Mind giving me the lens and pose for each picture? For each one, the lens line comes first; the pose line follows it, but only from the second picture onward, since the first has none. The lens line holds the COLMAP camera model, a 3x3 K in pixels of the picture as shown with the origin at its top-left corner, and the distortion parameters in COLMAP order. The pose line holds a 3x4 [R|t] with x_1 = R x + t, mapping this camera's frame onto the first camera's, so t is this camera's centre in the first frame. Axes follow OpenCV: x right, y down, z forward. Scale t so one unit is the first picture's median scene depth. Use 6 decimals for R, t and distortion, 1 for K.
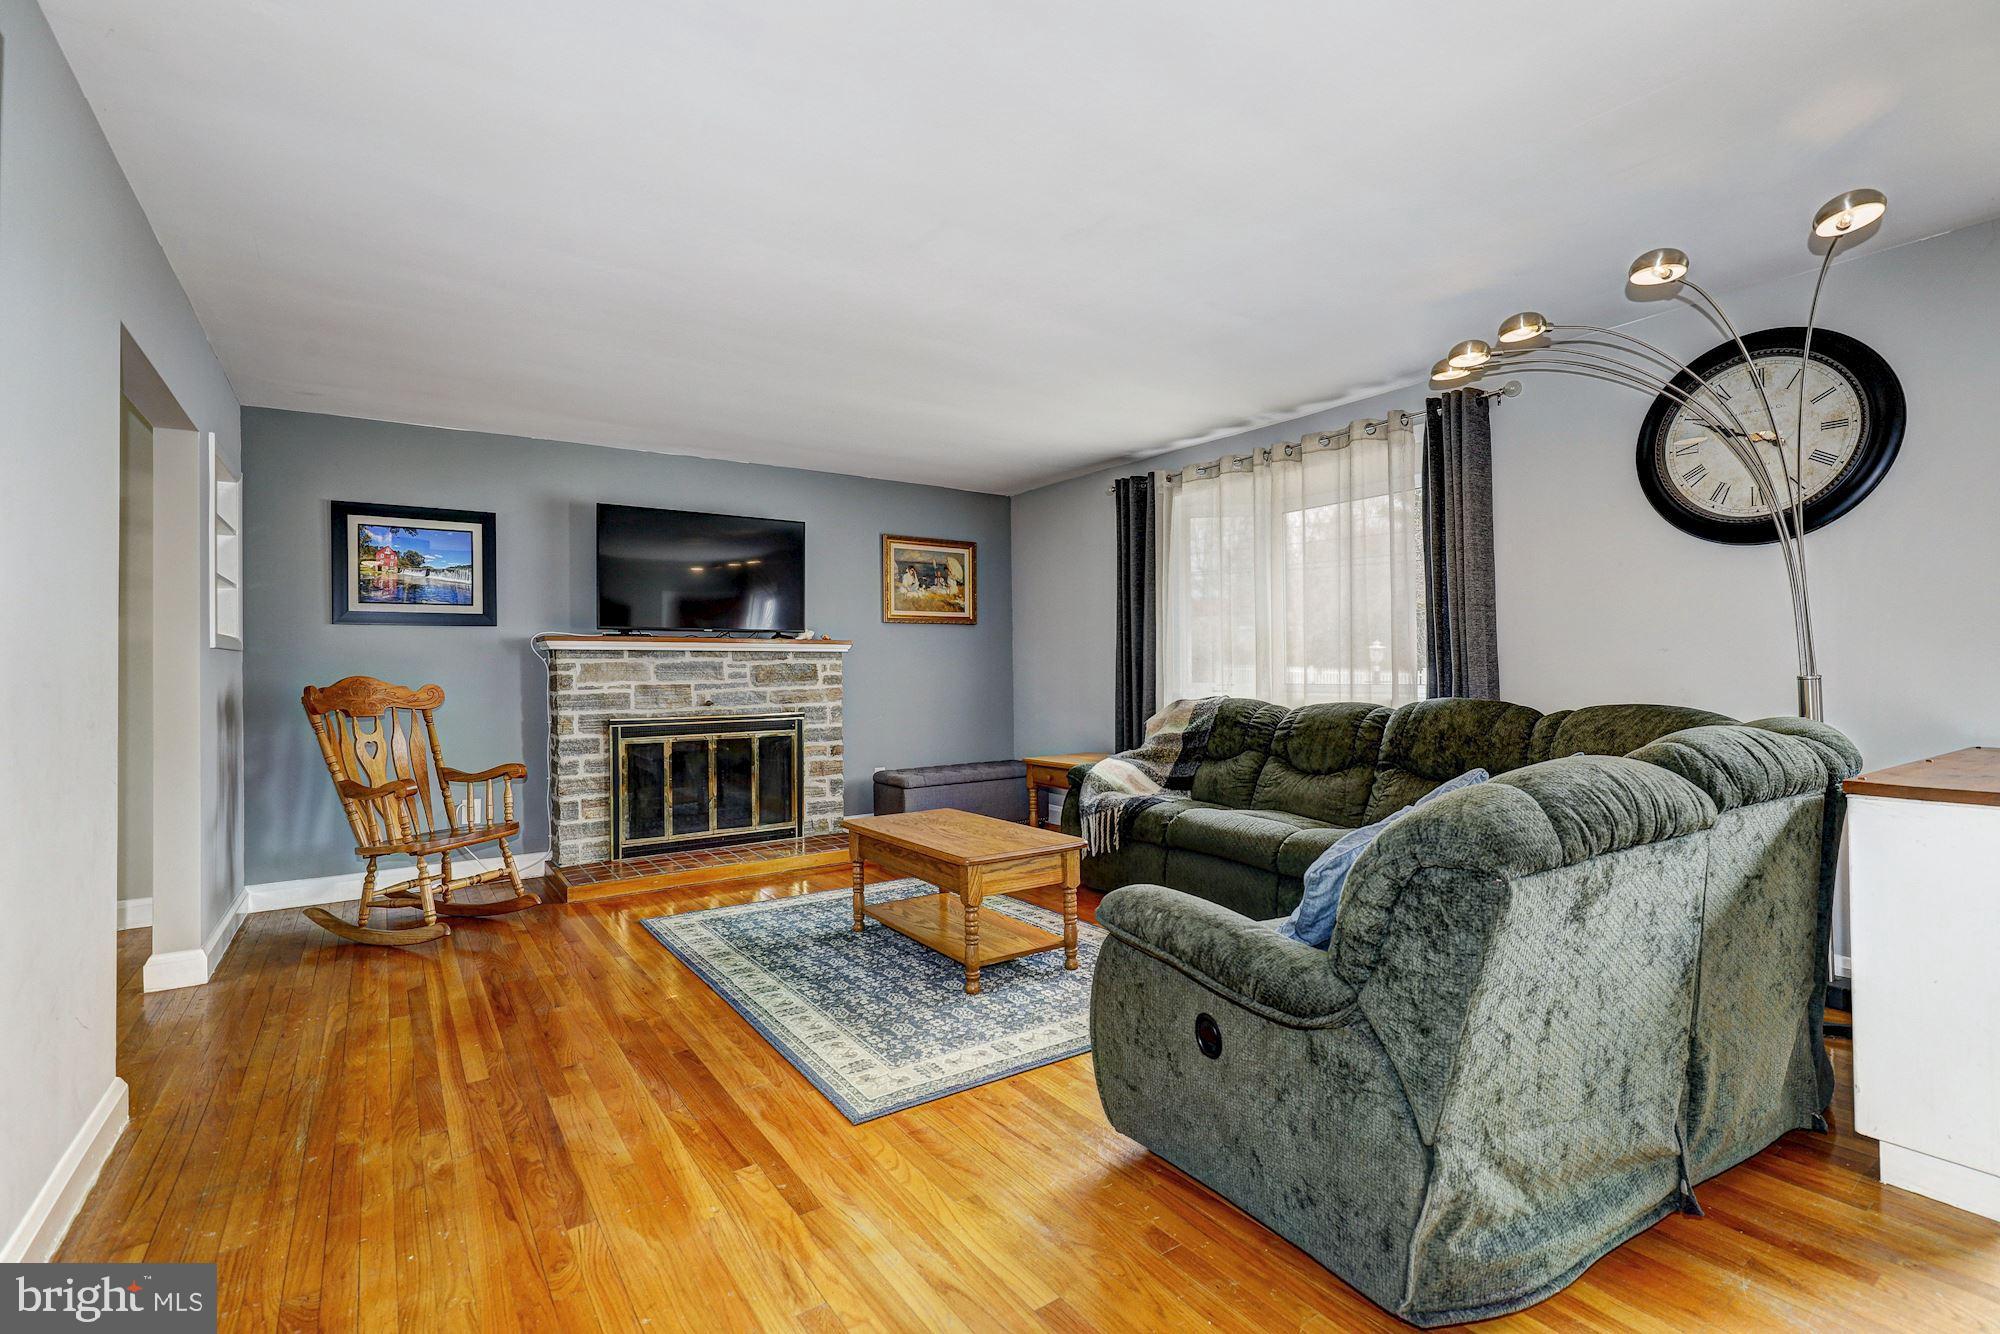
lens RADIAL K [[906.9, 0, 1000.0], [0, 906.9, 667.0], [0, 0, 1]] dist [-0.002208, -0.000034]
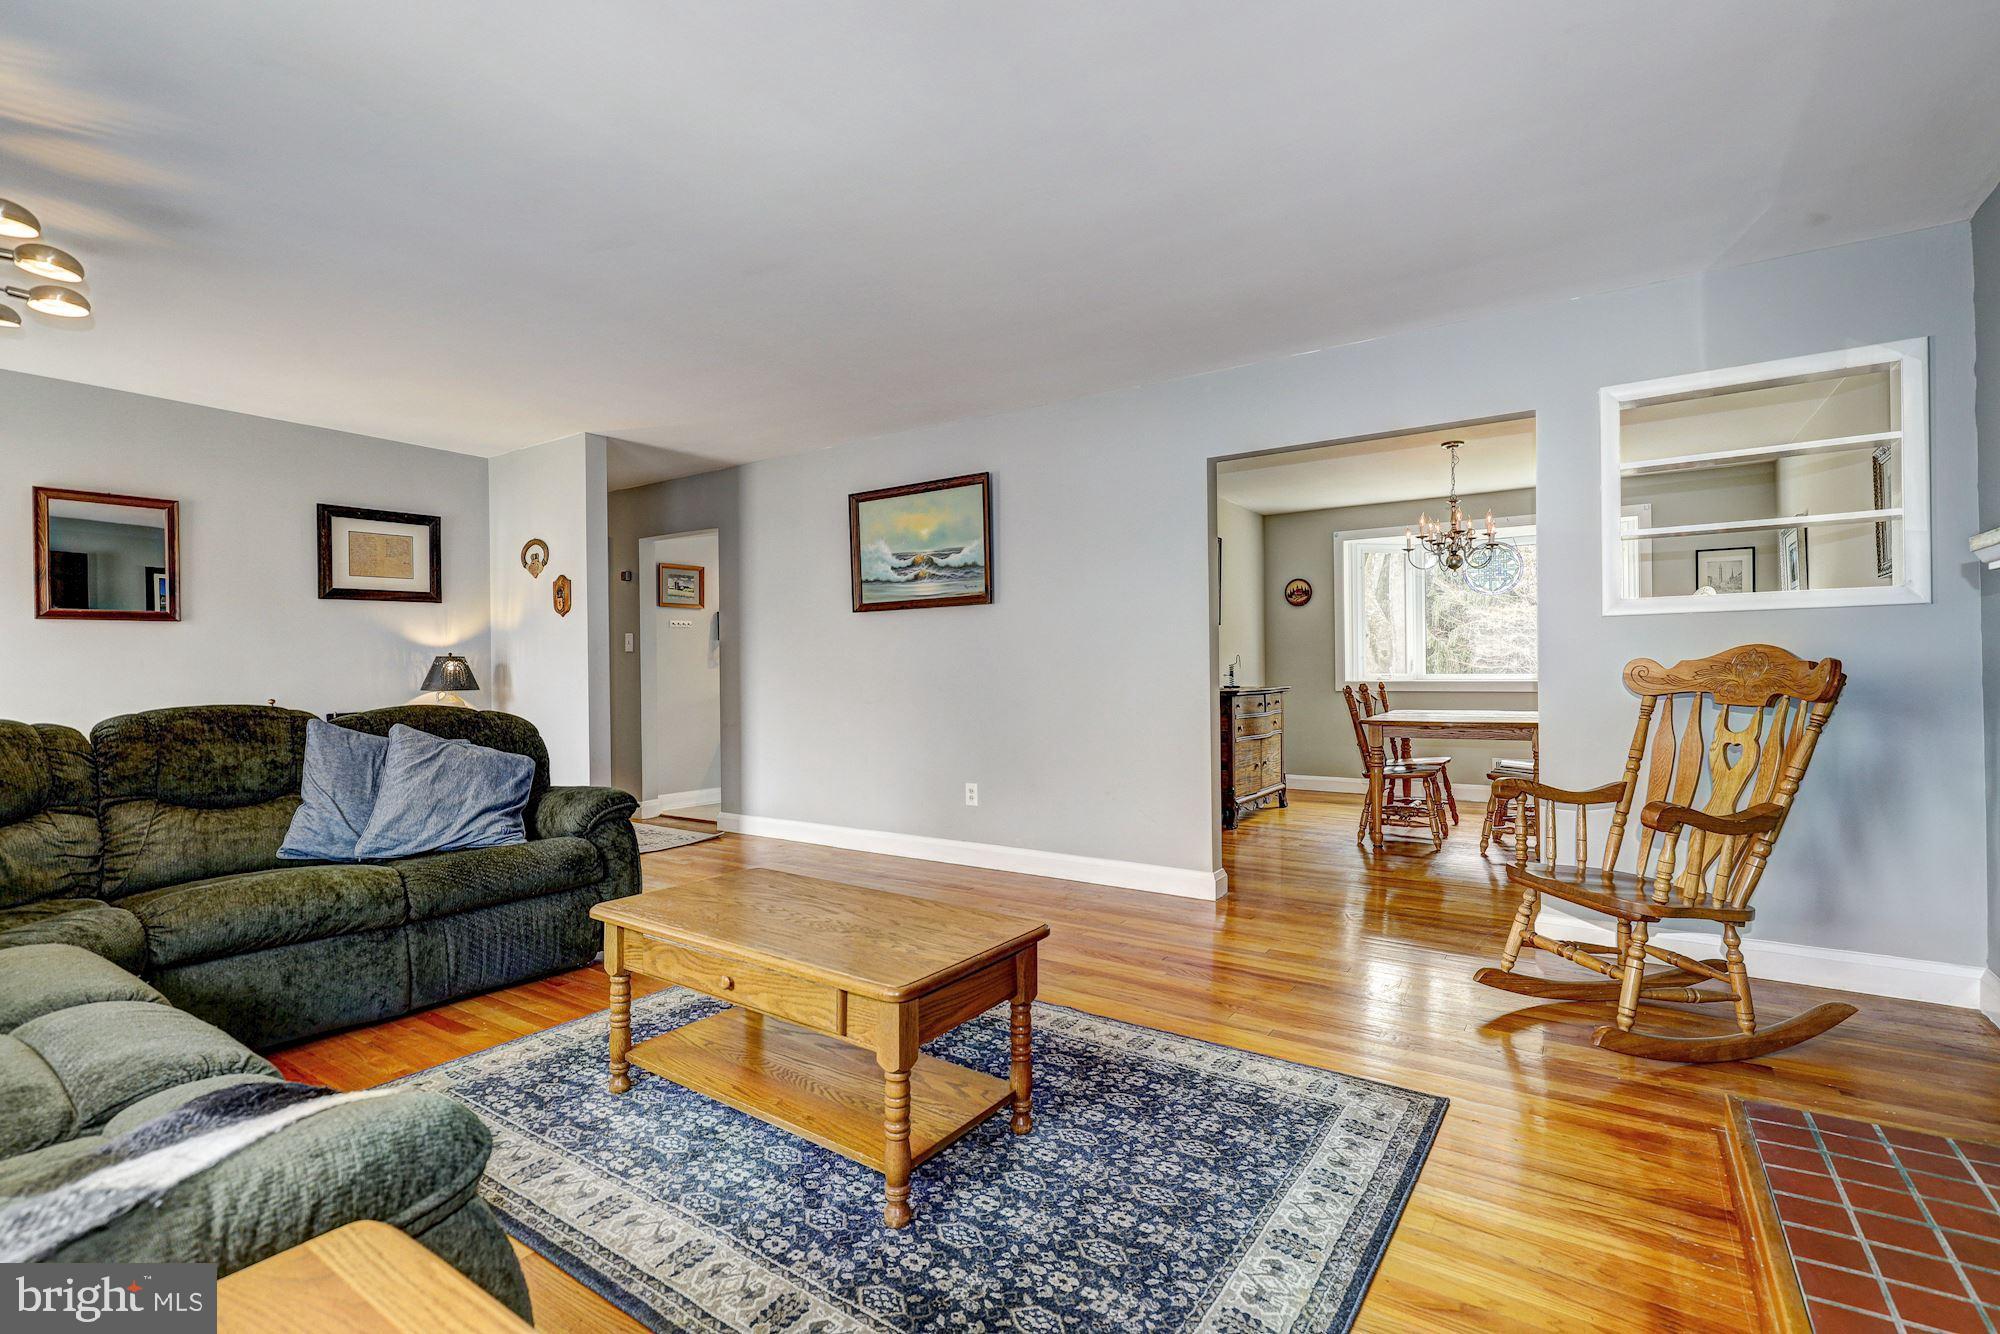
lens RADIAL K [[902.4, 0, 1010.8], [0, 902.4, 664.0], [0, 0, 1]] dist [0.002674, -0.000596]
pose [[-0.929993, 0.020394, -0.367012, 0.046956], [0.024111, 0.999694, -0.005546, 0.023176], [0.366786, -0.014007, -0.930200, 1.825284]]
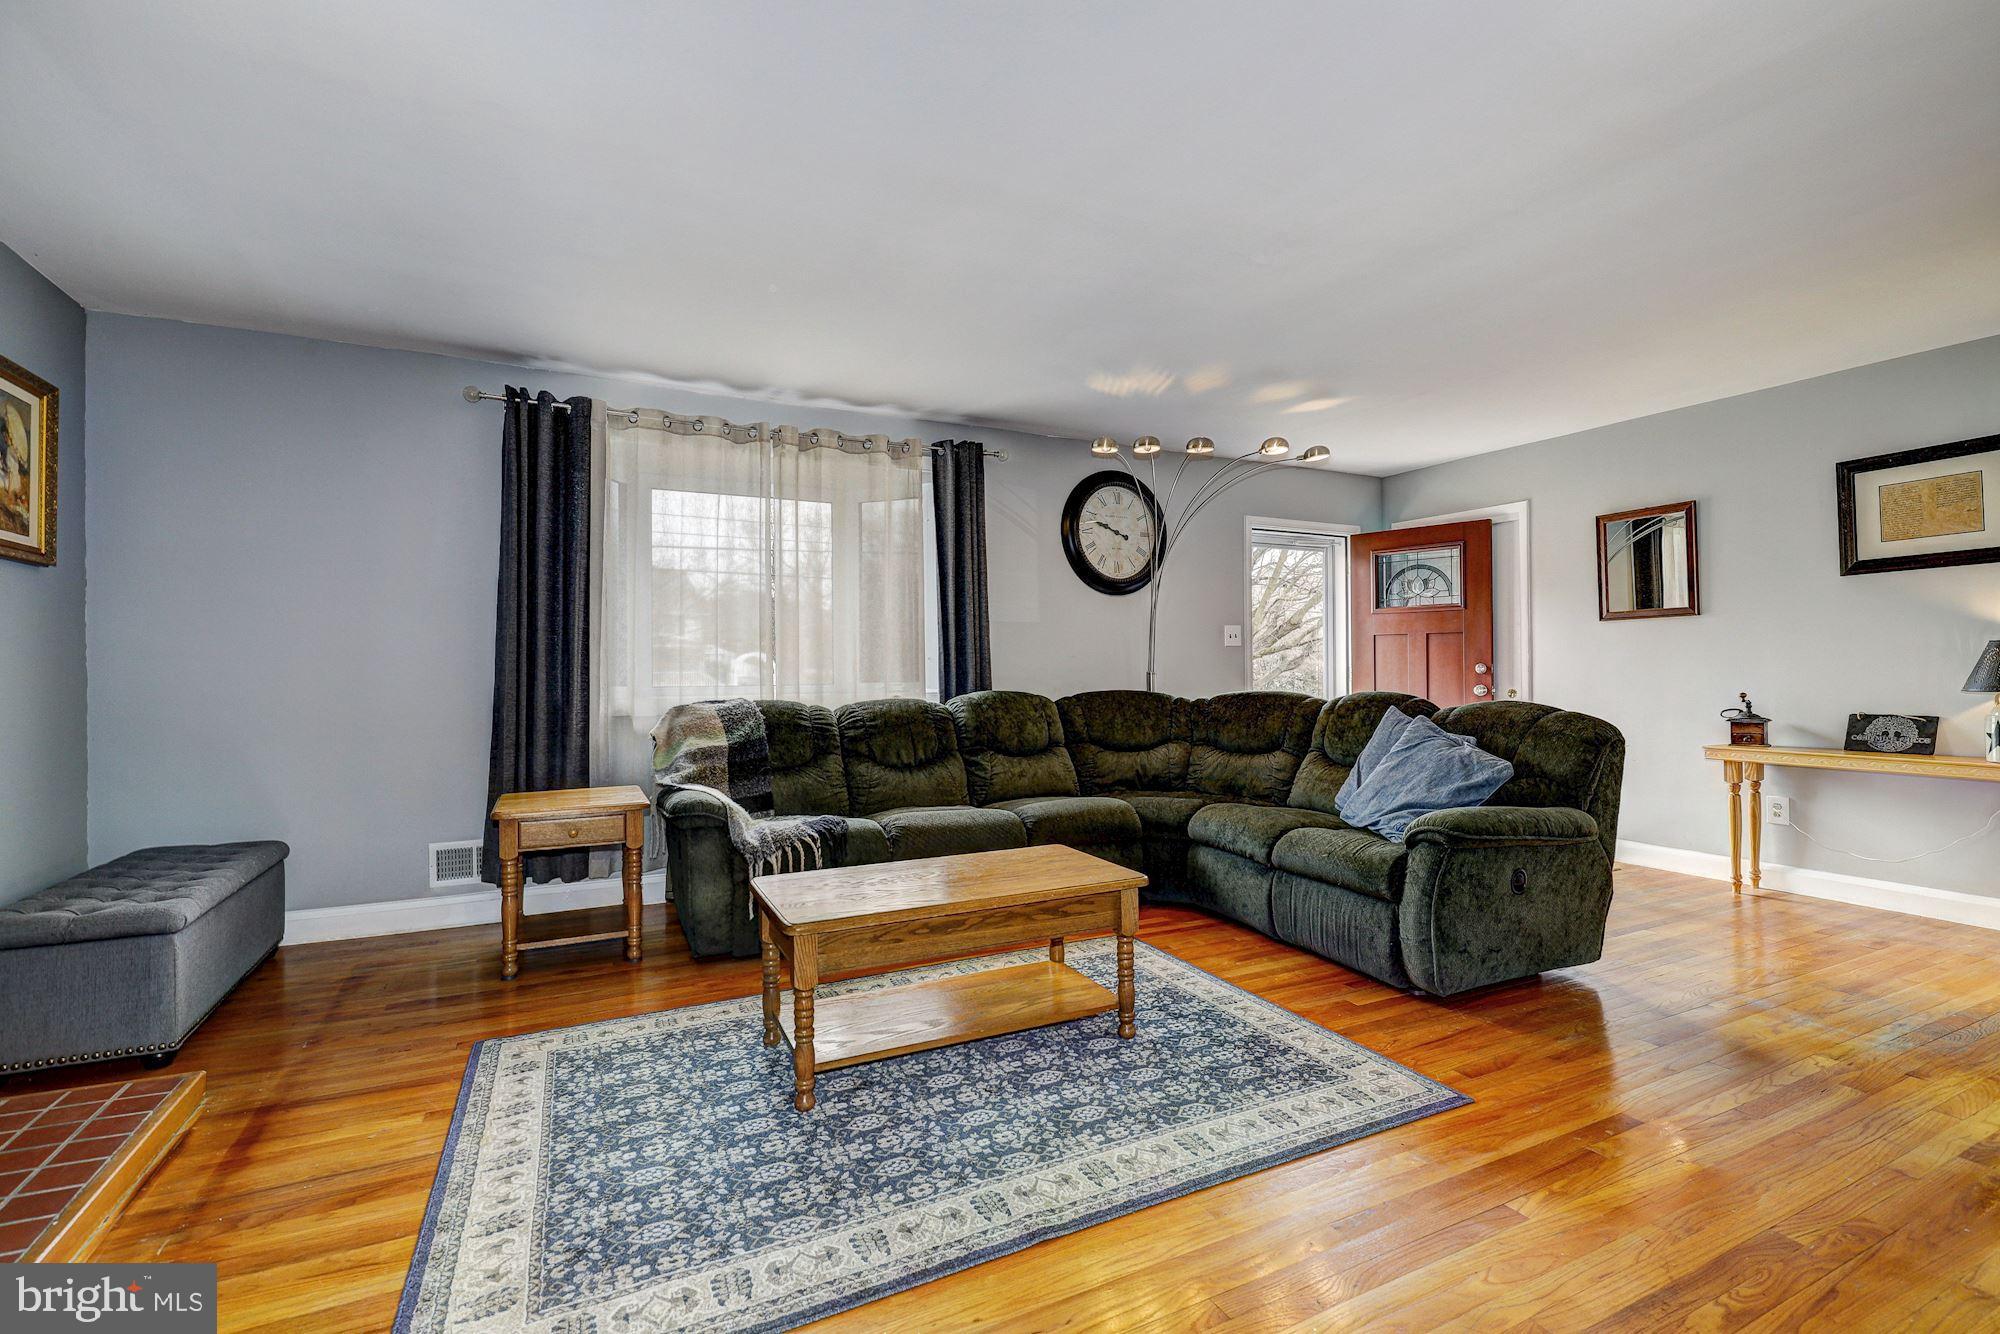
lens RADIAL K [[902.4, 0, 1010.8], [0, 902.4, 664.0], [0, 0, 1]] dist [0.002674, -0.000596]
pose [[0.135265, 0.016395, 0.990674, -0.868729], [0.000696, 0.999861, -0.016642, 0.022443], [-0.990809, 0.002940, 0.135234, 0.965229]]
